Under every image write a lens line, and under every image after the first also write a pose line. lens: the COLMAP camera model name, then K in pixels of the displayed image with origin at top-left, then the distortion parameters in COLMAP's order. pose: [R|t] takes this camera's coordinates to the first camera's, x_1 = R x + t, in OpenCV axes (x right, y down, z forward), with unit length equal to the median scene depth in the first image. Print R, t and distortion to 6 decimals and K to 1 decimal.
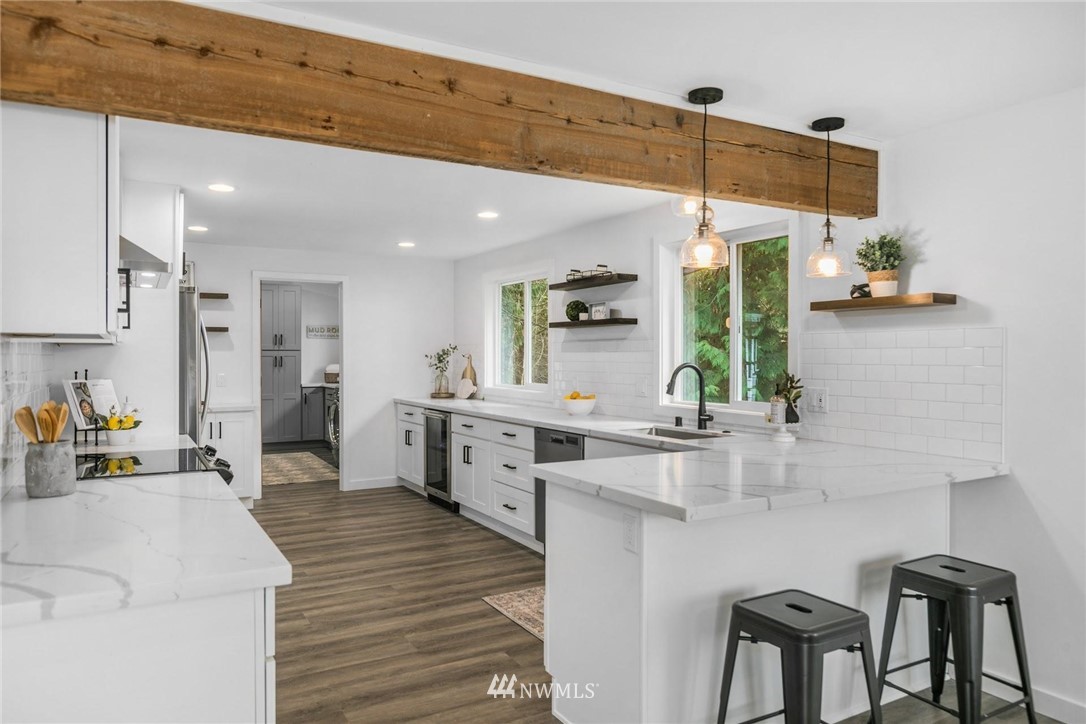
lens RADIAL K [[697.3, 0, 543.0], [0, 697.3, 362.0], [0, 0, 1]] dist [0.001260, -0.000145]
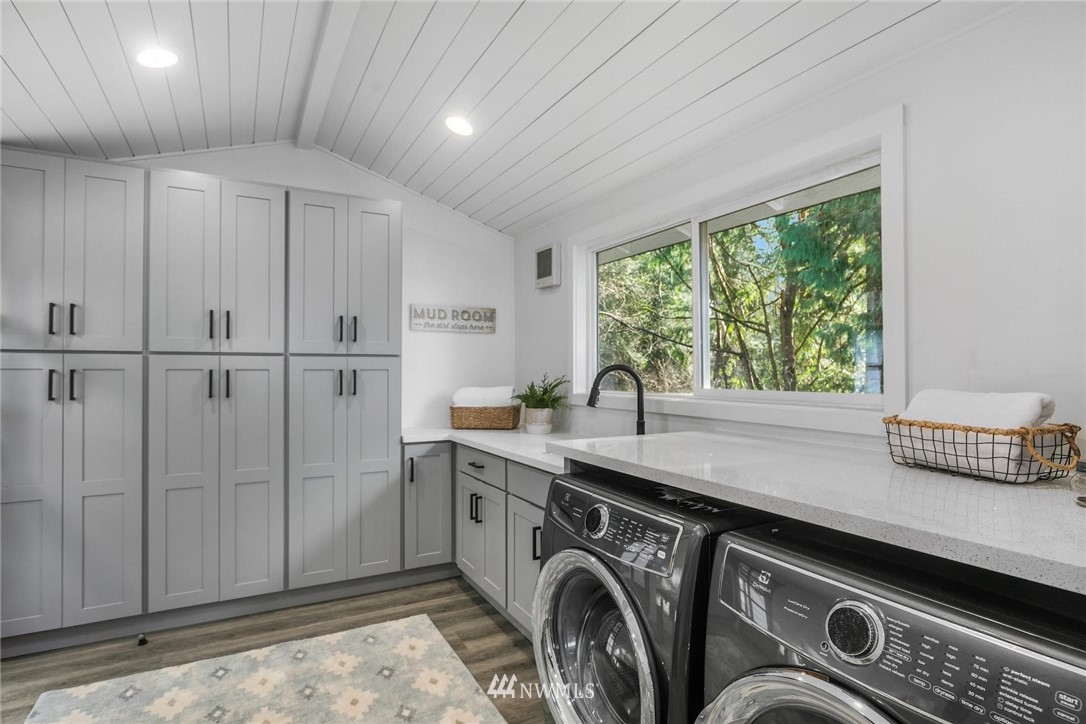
lens RADIAL K [[511.9, 0, 541.8], [0, 511.9, 366.1], [0, 0, 1]] dist [-0.034660, -0.000086]
pose [[0.998571, 0.001108, -0.053428, -0.350977], [-0.002102, 0.999826, -0.018558, -0.007198], [0.053398, 0.018644, 0.998399, 0.994648]]
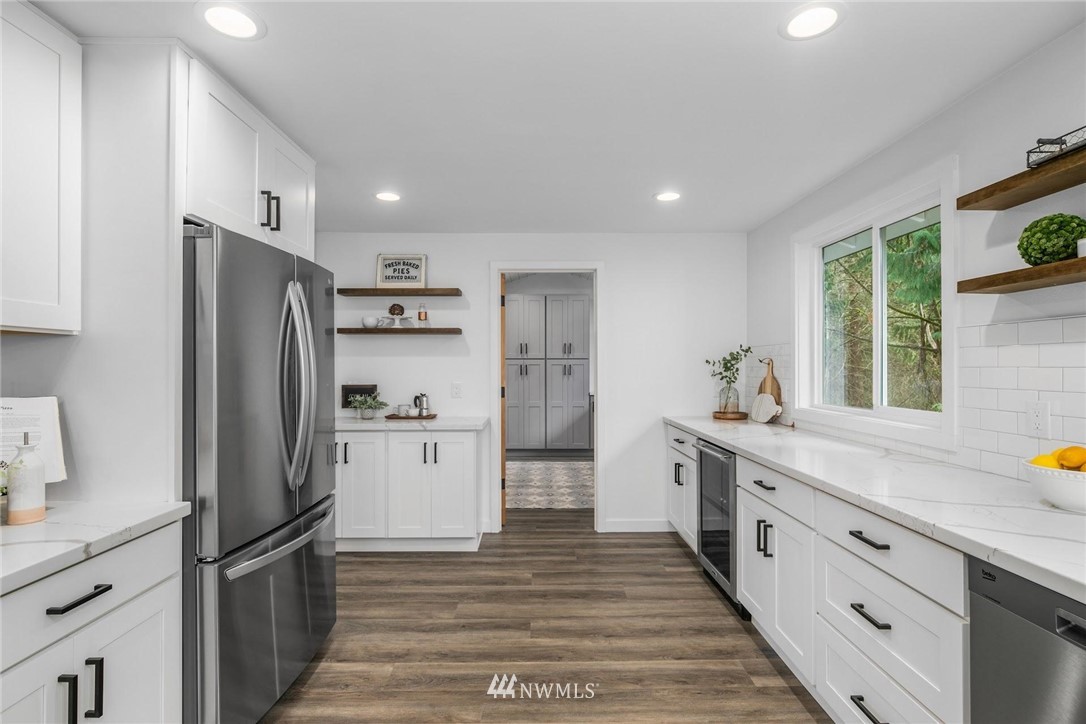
lens RADIAL K [[521.4, 0, 541.1], [0, 521.4, 364.9], [0, 0, 1]] dist [0.001456, 0.000006]
pose [[0.865375, -0.003571, -0.501112, -0.043934], [-0.002797, 0.999925, -0.011956, 0.001946], [0.501117, 0.011749, 0.865300, 0.450100]]
